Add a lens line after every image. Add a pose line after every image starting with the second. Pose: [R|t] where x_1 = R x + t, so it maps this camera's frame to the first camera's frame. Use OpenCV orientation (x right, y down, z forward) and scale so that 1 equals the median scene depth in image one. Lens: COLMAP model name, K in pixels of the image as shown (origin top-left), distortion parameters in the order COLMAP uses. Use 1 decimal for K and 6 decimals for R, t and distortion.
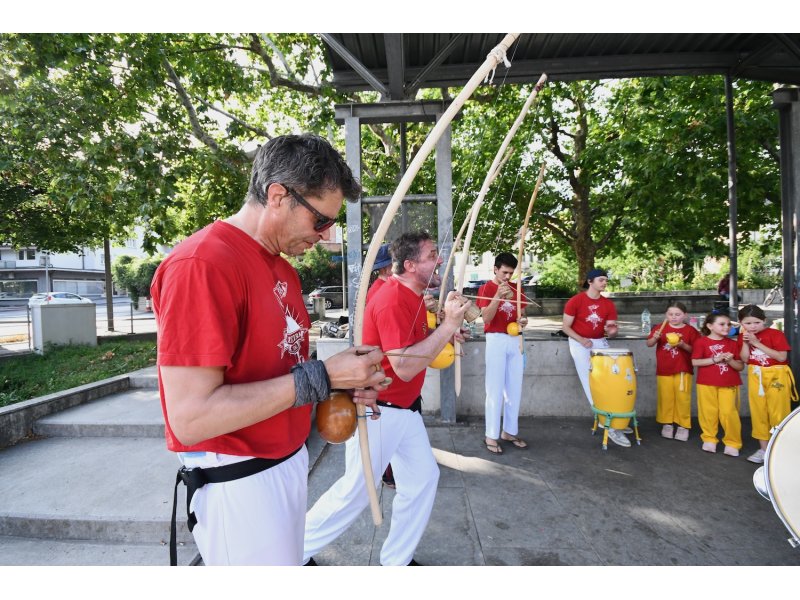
lens RADIAL K [[359.5, 0, 400.0], [0, 359.5, 302.5], [0, 0, 1]] dist [0.001917, -0.007387]
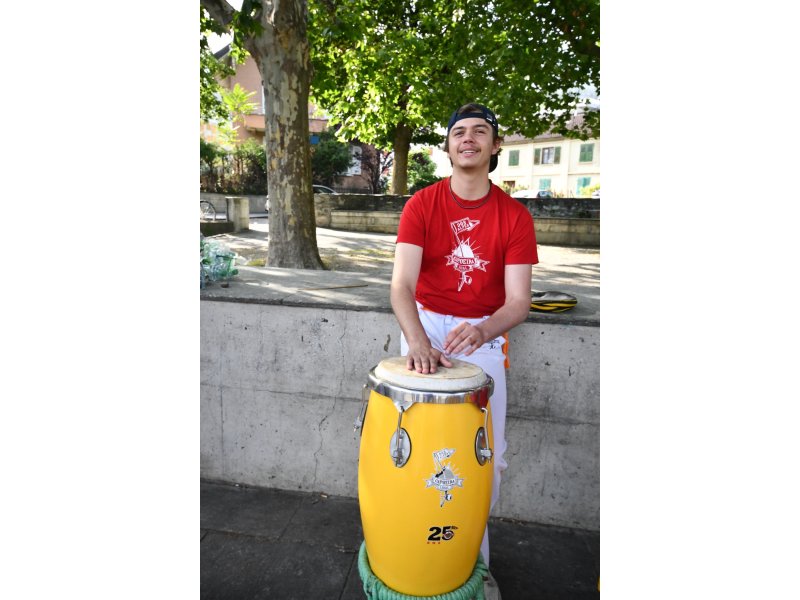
lens RADIAL K [[478.4, 0, 410.4], [0, 478.4, 283.7], [0, 0, 1]] dist [0.004580, 0.016216]
pose [[0.989813, 0.073273, -0.122070, 0.459143], [-0.056029, 0.988685, 0.139151, 0.007967], [0.130885, -0.130894, 0.982719, 0.472268]]
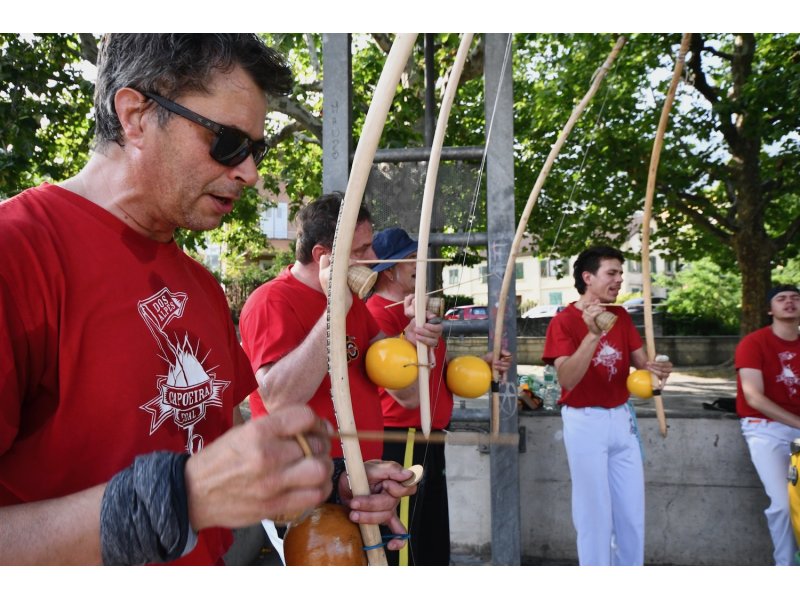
lens RADIAL K [[584.6, 0, 400.3], [0, 584.6, 299.2], [0, 0, 1]] dist [0.020581, 0.016078]
pose [[0.998361, 0.009799, -0.056390, 0.022232], [-0.013589, 0.997644, -0.067238, -0.002020], [0.055598, 0.067894, 0.996142, 0.096172]]
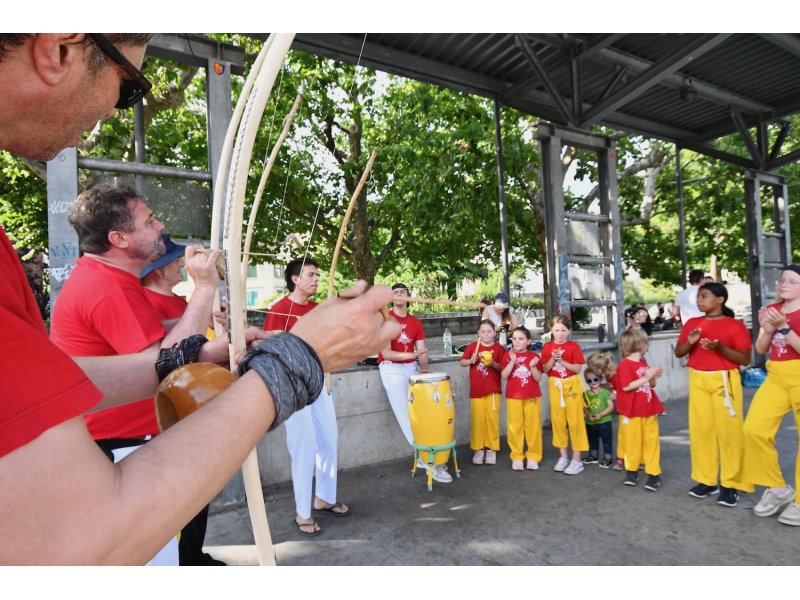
lens RADIAL K [[478.4, 0, 400.7], [0, 478.4, 302.0], [0, 0, 1]] dist [0.004580, 0.016216]
pose [[0.830460, 0.000693, 0.557077, -0.094584], [0.035431, 0.997909, -0.054060, 0.011443], [-0.555950, 0.064633, 0.828699, 0.040685]]
